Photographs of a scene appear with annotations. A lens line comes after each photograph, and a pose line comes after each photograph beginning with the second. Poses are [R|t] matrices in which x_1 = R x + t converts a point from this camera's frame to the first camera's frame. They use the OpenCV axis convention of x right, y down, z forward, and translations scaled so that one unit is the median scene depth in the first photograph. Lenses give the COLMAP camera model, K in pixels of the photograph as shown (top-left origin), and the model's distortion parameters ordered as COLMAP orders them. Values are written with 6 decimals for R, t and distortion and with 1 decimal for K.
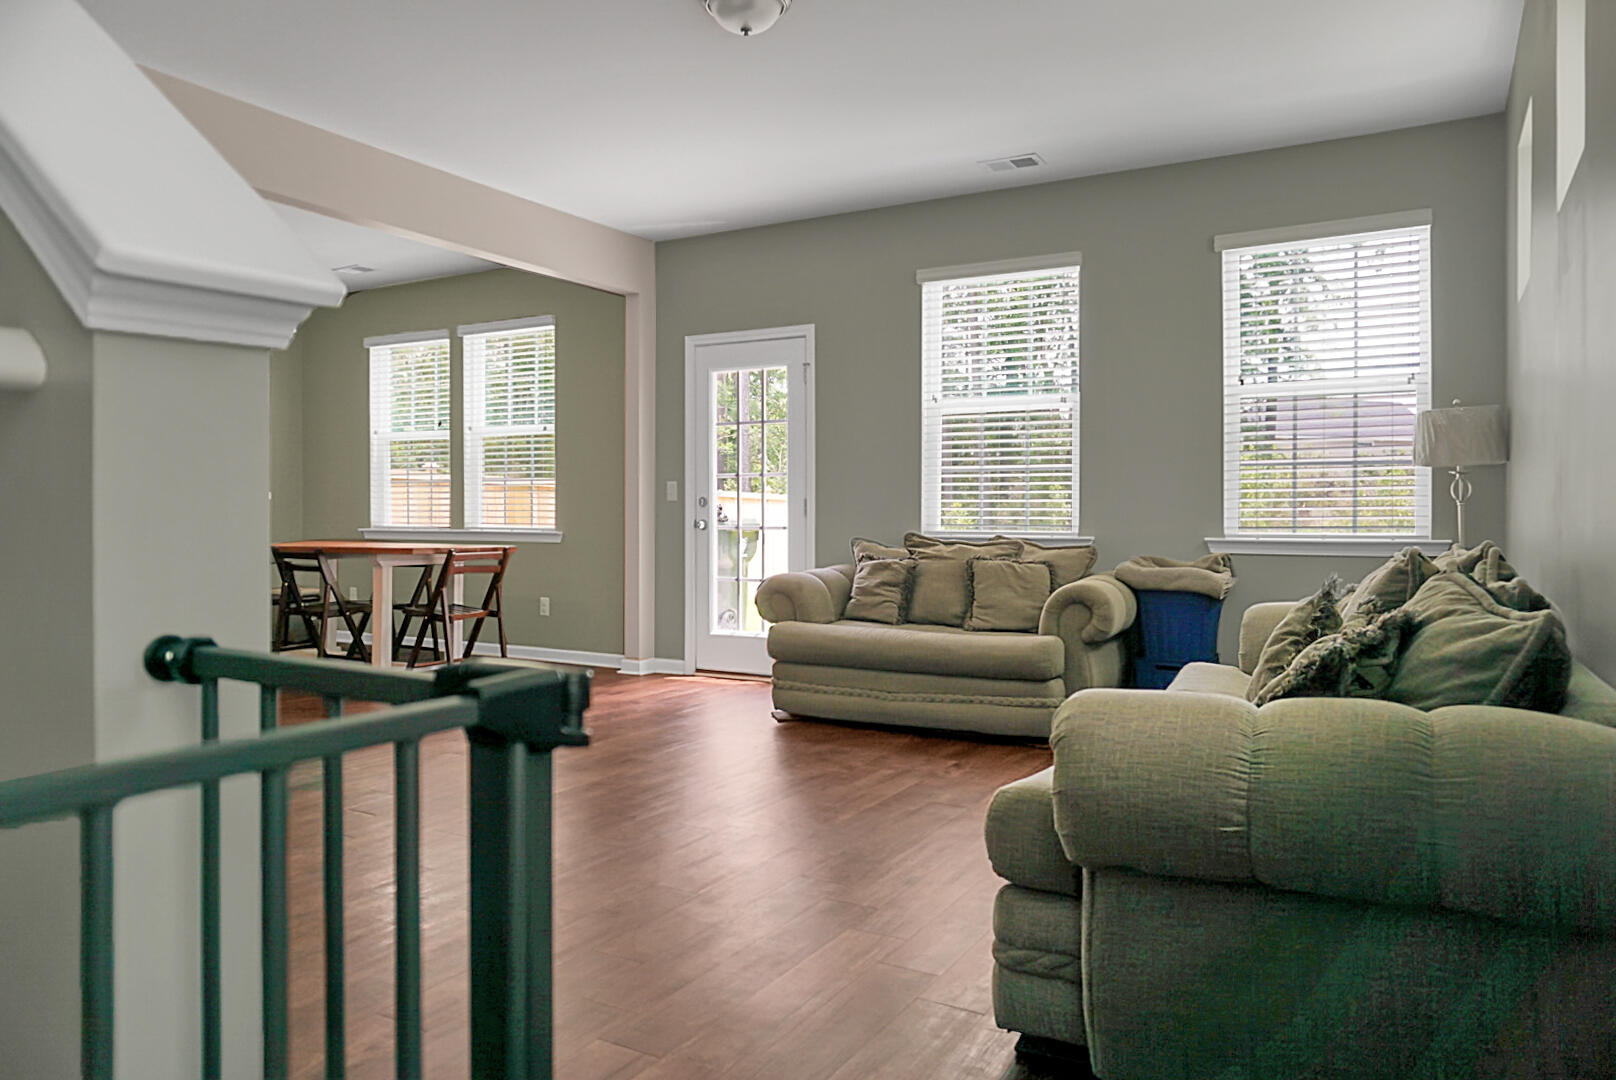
lens RADIAL K [[1098.4, 0, 829.5], [0, 1098.4, 505.4], [0, 0, 1]] dist [0.002769, 0.004588]
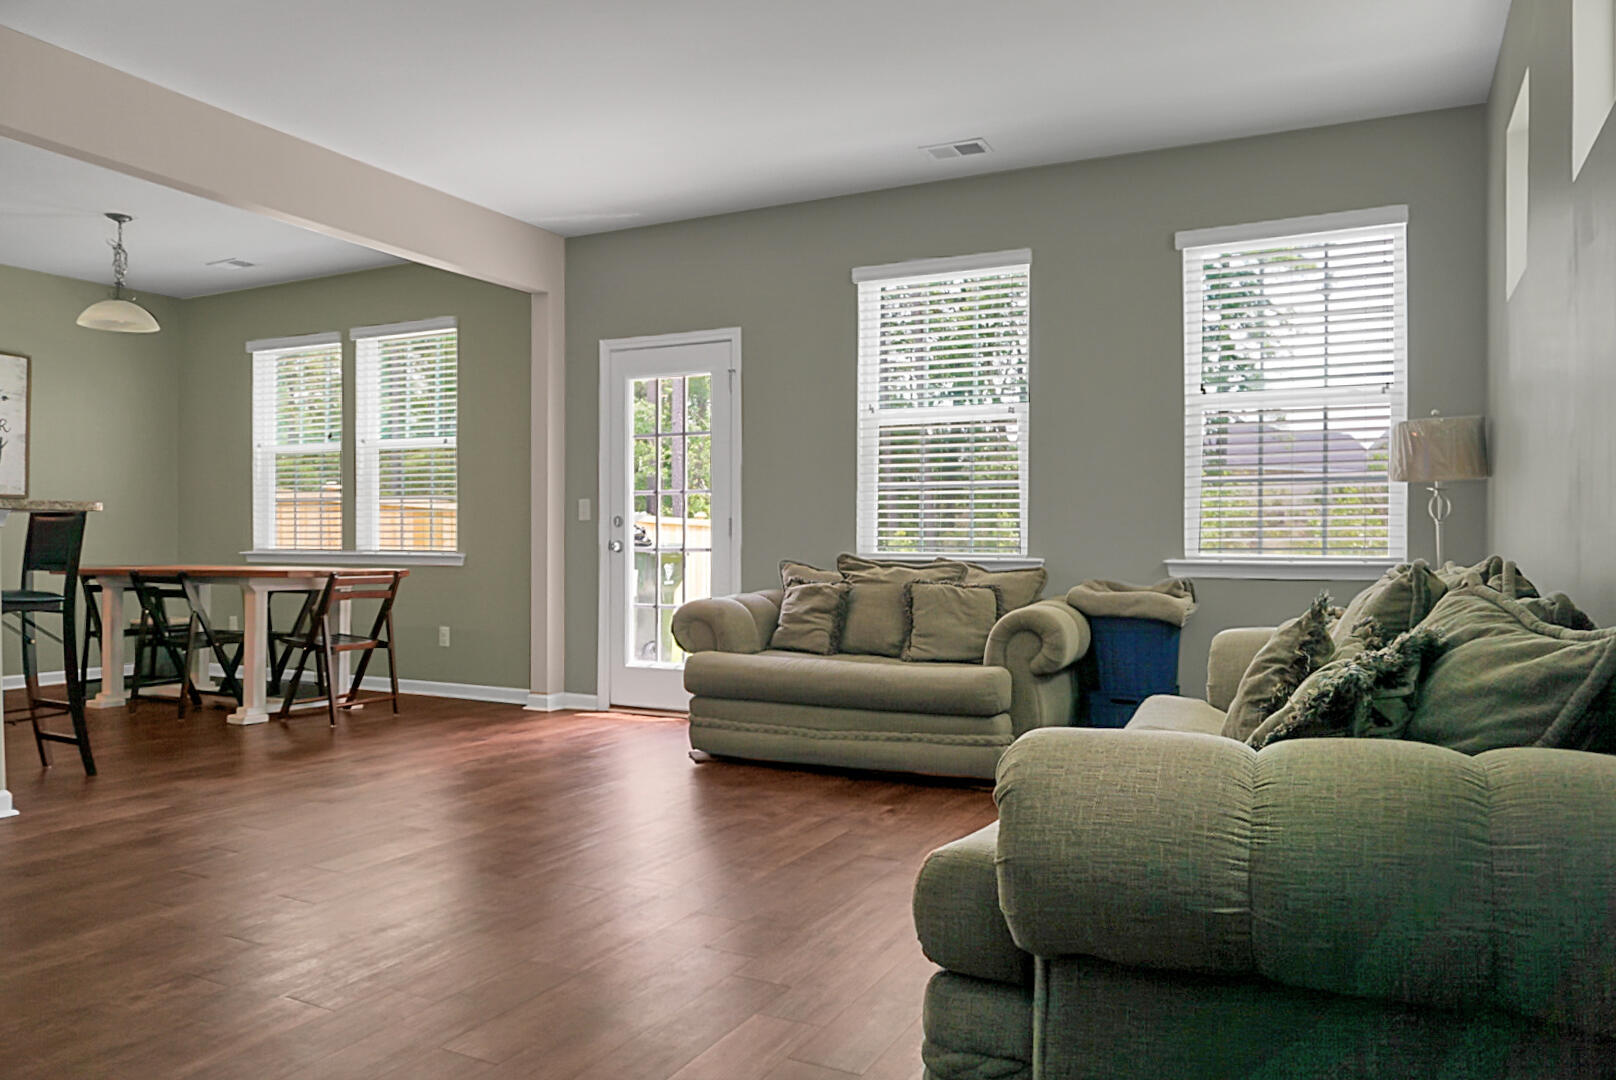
lens RADIAL K [[1098.4, 0, 814.7], [0, 1098.4, 546.3], [0, 0, 1]] dist [0.002769, 0.004588]
pose [[0.999449, 0.001656, 0.033151, 0.019804], [-0.001817, 0.999987, 0.004826, 0.014374], [-0.033143, -0.004883, 0.999439, 0.094185]]
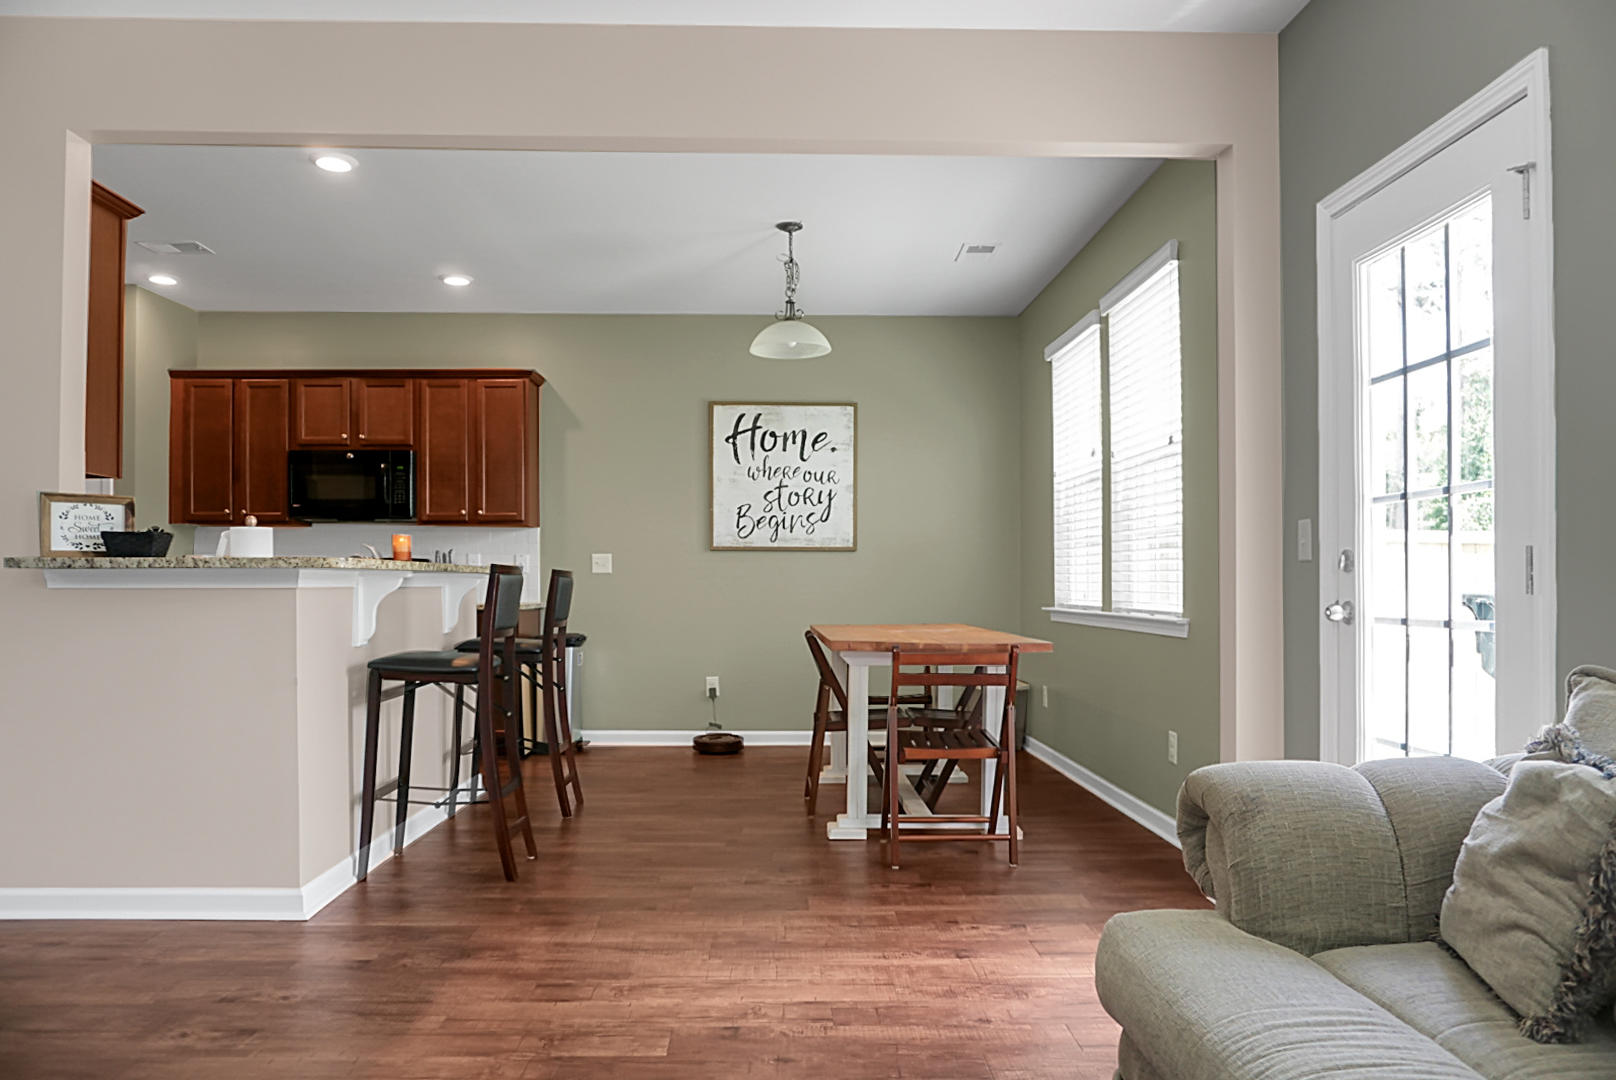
lens RADIAL K [[1098.4, 0, 839.7], [0, 1098.4, 578.3], [0, 0, 1]] dist [0.002769, 0.004588]
pose [[0.519292, -0.006177, -0.854575, 0.181068], [0.004622, 0.999980, -0.004419, 0.004805], [0.854585, -0.001655, 0.519310, 0.677034]]
